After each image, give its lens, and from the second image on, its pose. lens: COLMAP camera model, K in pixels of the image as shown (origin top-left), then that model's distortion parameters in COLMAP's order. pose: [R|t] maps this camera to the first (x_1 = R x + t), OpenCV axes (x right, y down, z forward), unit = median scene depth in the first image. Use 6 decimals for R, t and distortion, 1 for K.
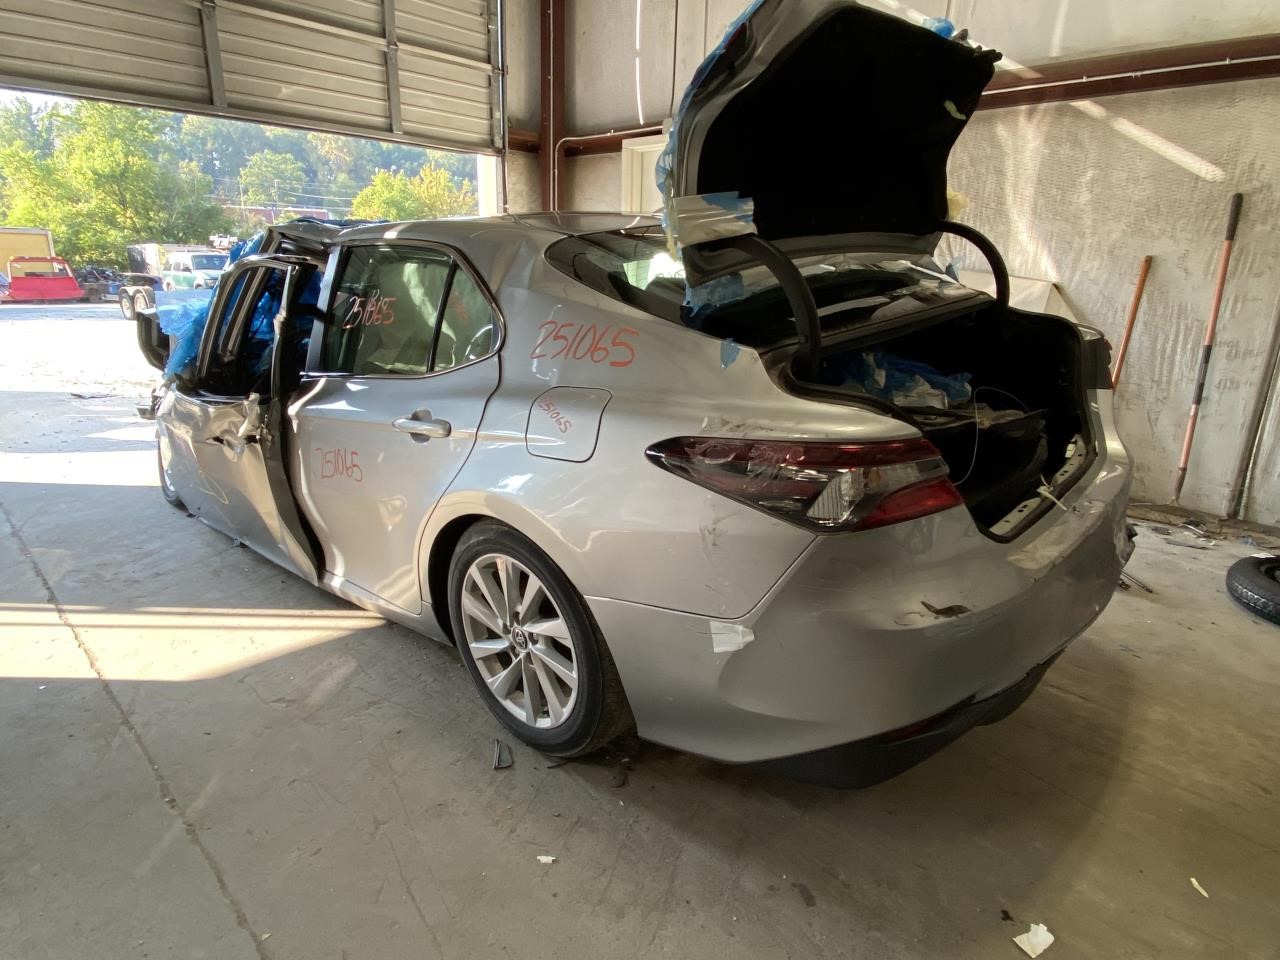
lens RADIAL K [[737.8, 0, 620.5], [0, 737.8, 485.4], [0, 0, 1]] dist [0.027664, -0.030579]
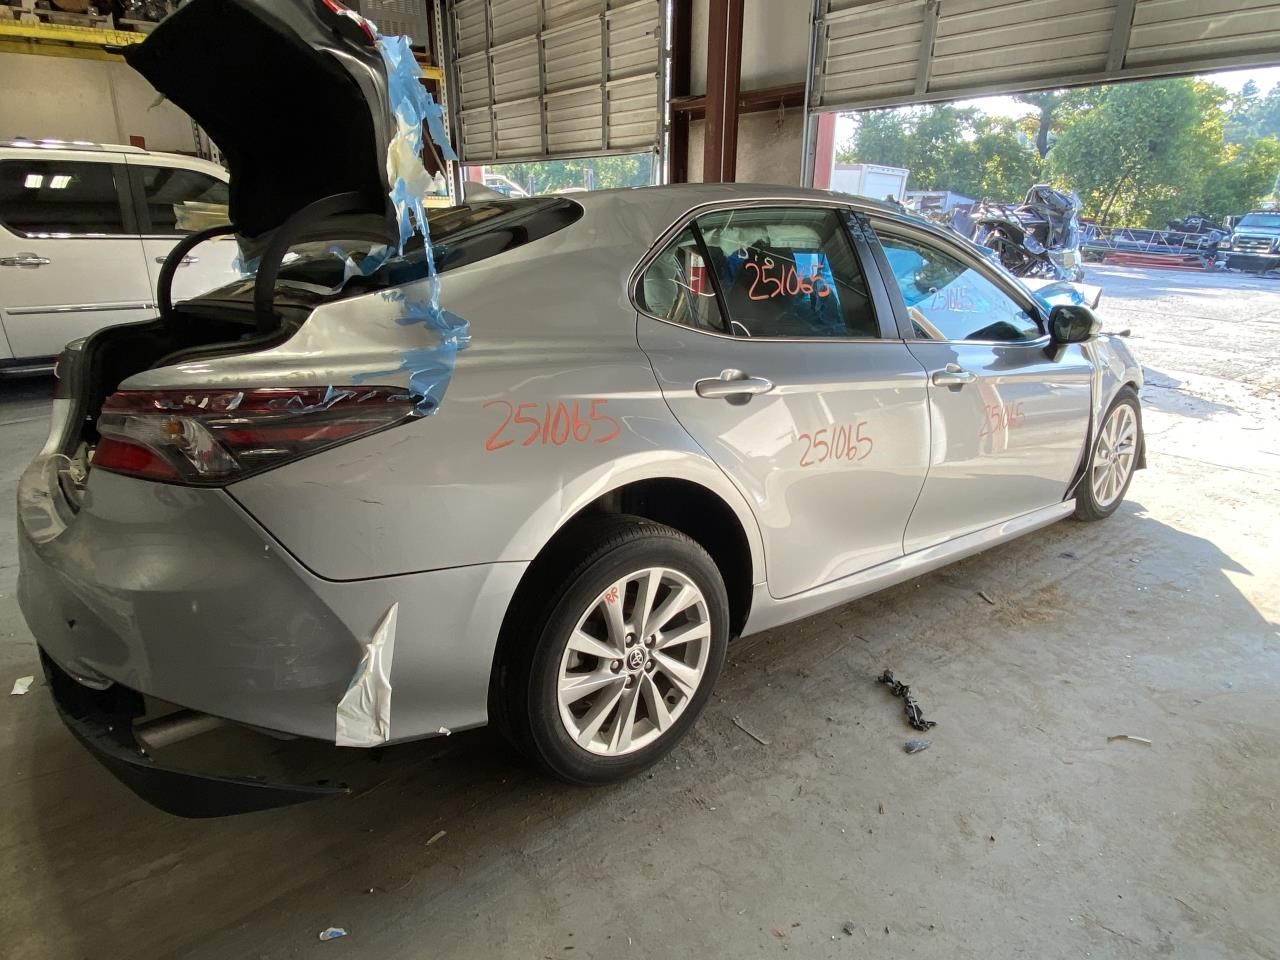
lens RADIAL K [[764.7, 0, 640.0], [0, 764.7, 480.0], [0, 0, 1]] dist [0.056768, -0.047513]
pose [[-0.122391, 0.297313, -0.946903, 0.961982], [-0.297450, 0.899231, 0.320792, -0.354838], [0.946860, 0.320918, -0.021622, 1.131690]]
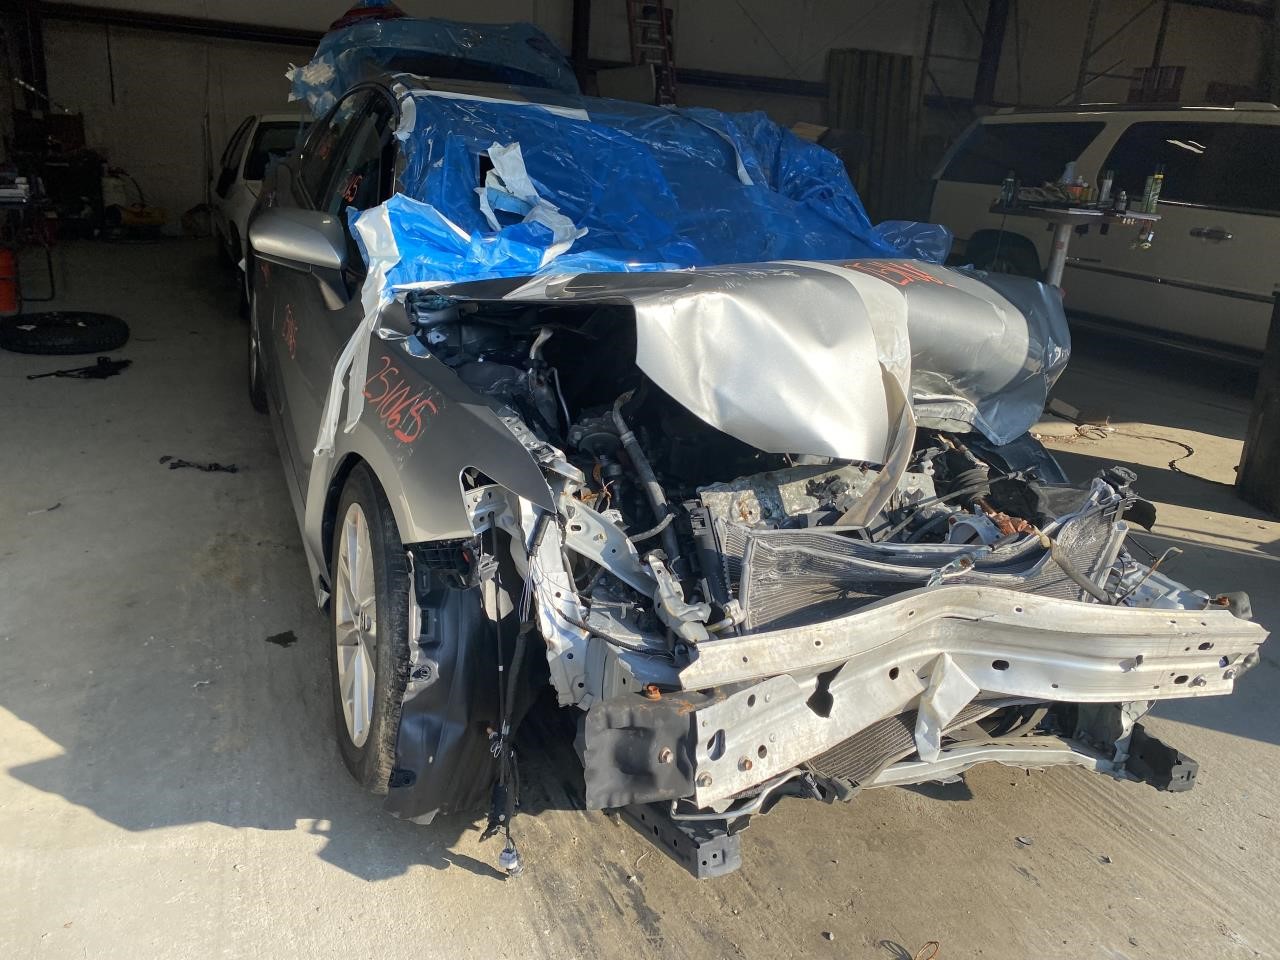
lens RADIAL K [[980.8, 0, 637.6], [0, 980.8, 472.3], [0, 0, 1]] dist [0.006922, 0.003555]
pose [[-0.918048, -0.204763, 0.339499, -0.820383], [0.022386, 0.828168, 0.560032, -0.698245], [-0.395837, 0.521737, -0.755714, 2.260355]]
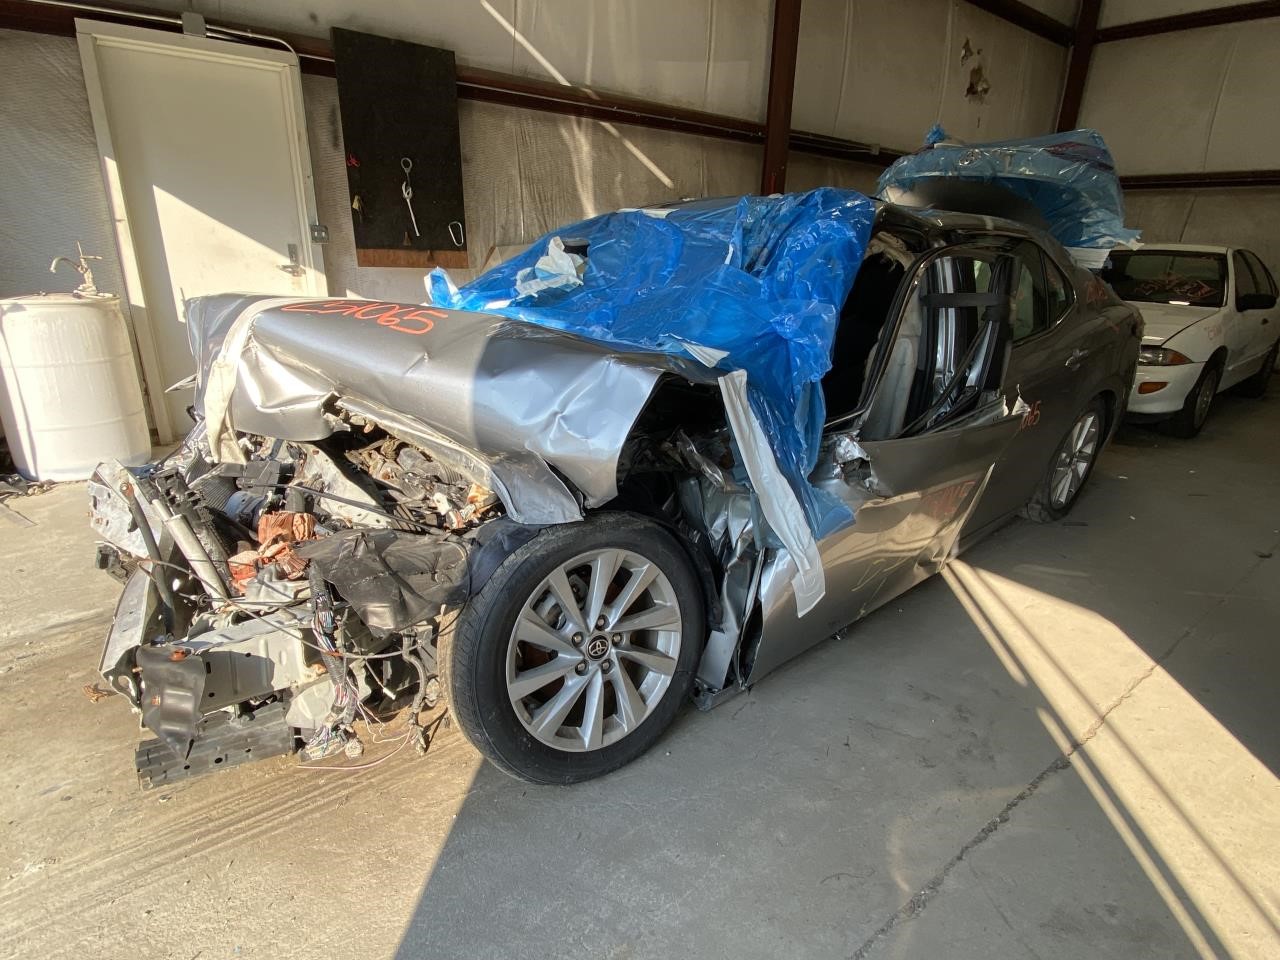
lens RADIAL K [[689.6, 0, 640.0], [0, 689.6, 480.0], [0, 0, 1]] dist [0.020238, -0.001887]
pose [[0.120060, -0.337373, 0.933684, -1.340316], [0.268962, 0.916367, 0.296531, -0.381632], [-0.955639, 0.215524, 0.200759, 1.203343]]
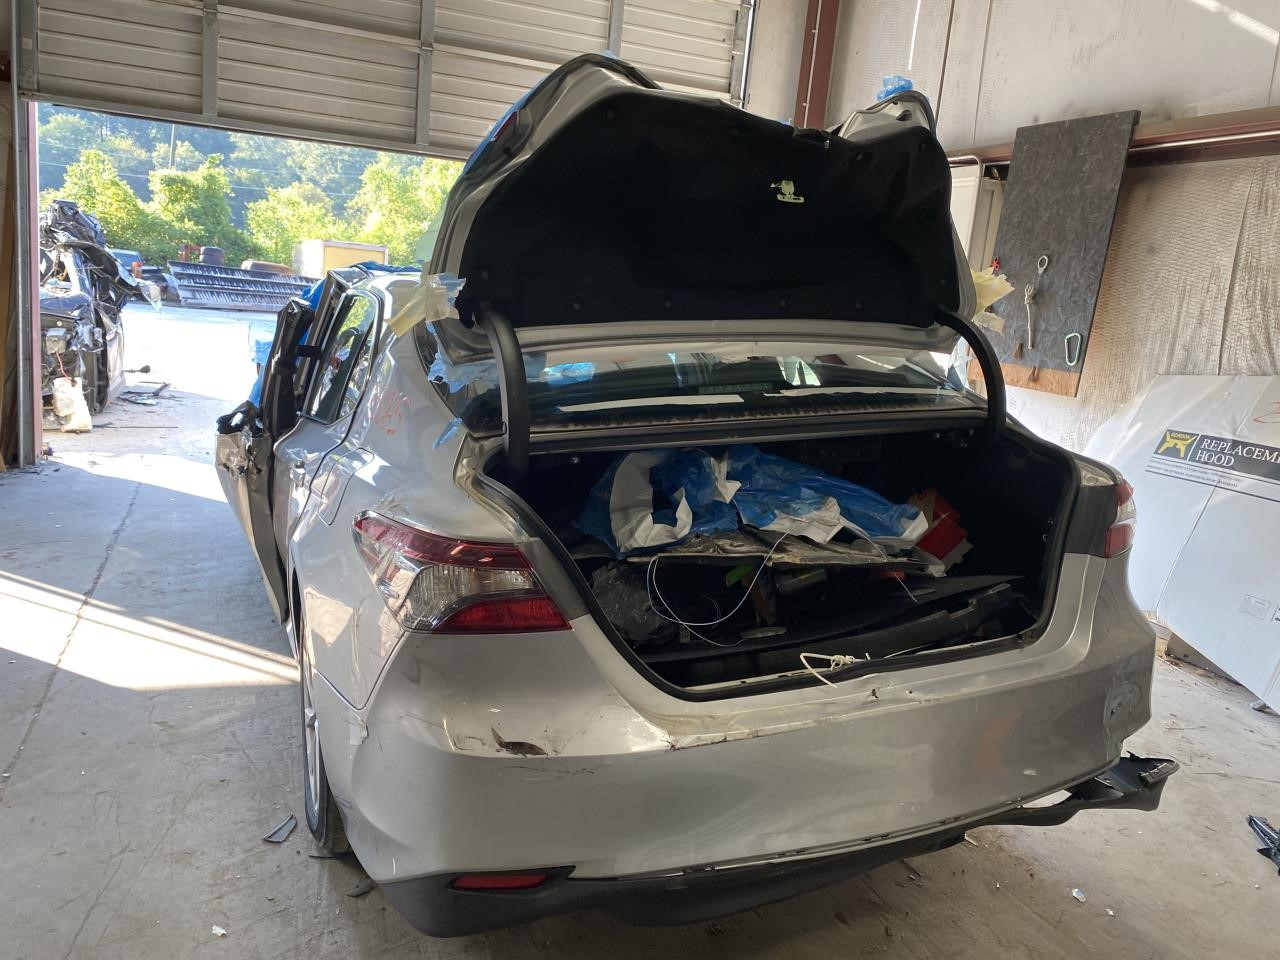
lens RADIAL K [[983.6, 0, 610.1], [0, 983.6, 451.3], [0, 0, 1]] dist [0.010462, -0.002046]
pose [[0.903771, 0.126067, -0.409030, 0.481834], [-0.184189, 0.977180, -0.105798, -0.034540], [0.386358, 0.170956, 0.906367, -0.037688]]
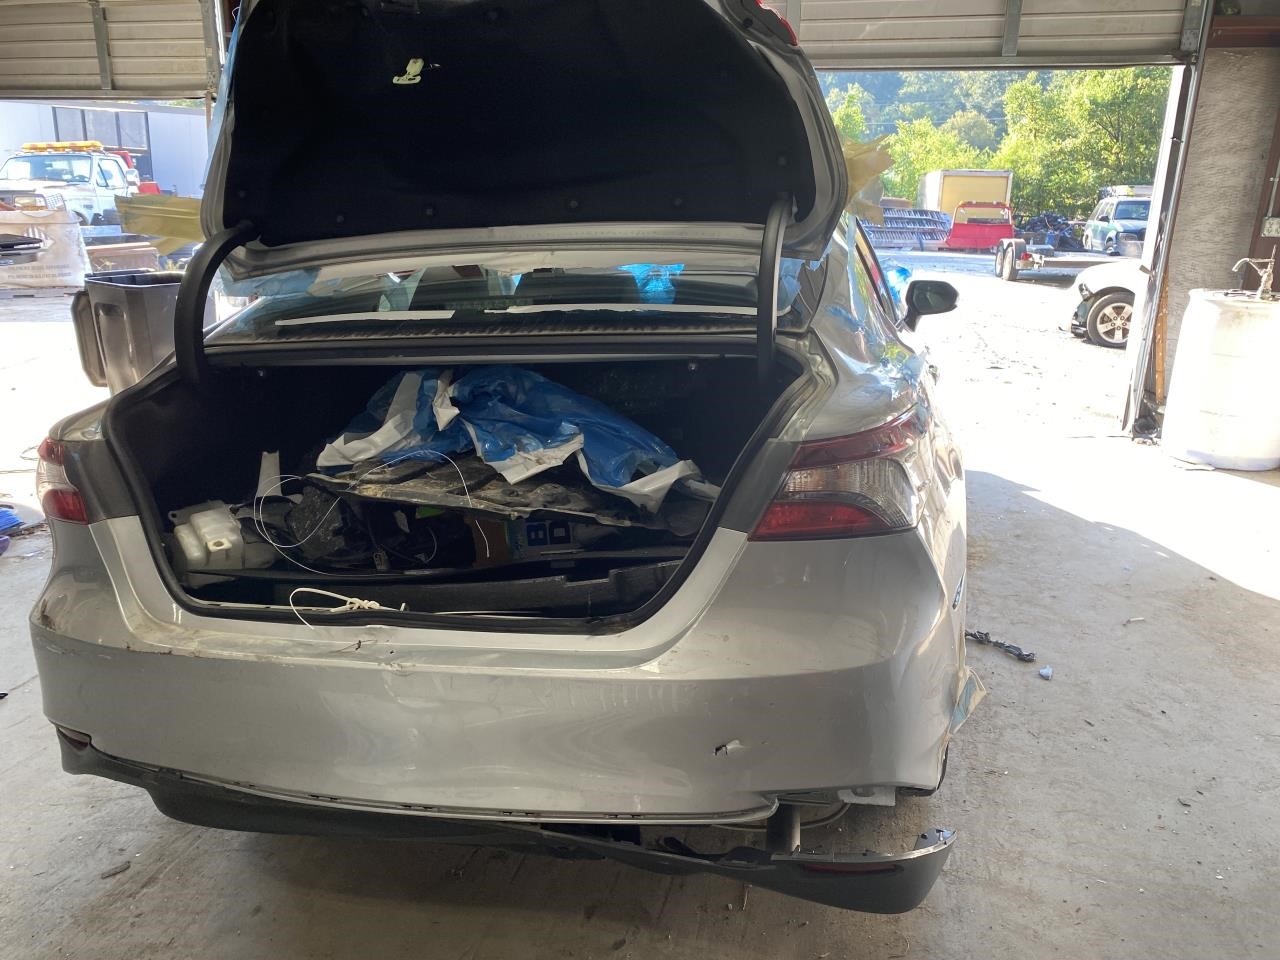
lens RADIAL K [[980.8, 0, 637.6], [0, 980.8, 472.3], [0, 0, 1]] dist [0.006922, 0.003555]
pose [[0.490252, 0.231494, -0.840276, 0.932435], [-0.253478, 0.960280, 0.116666, -0.184548], [0.833908, 0.155796, 0.529458, 0.460733]]
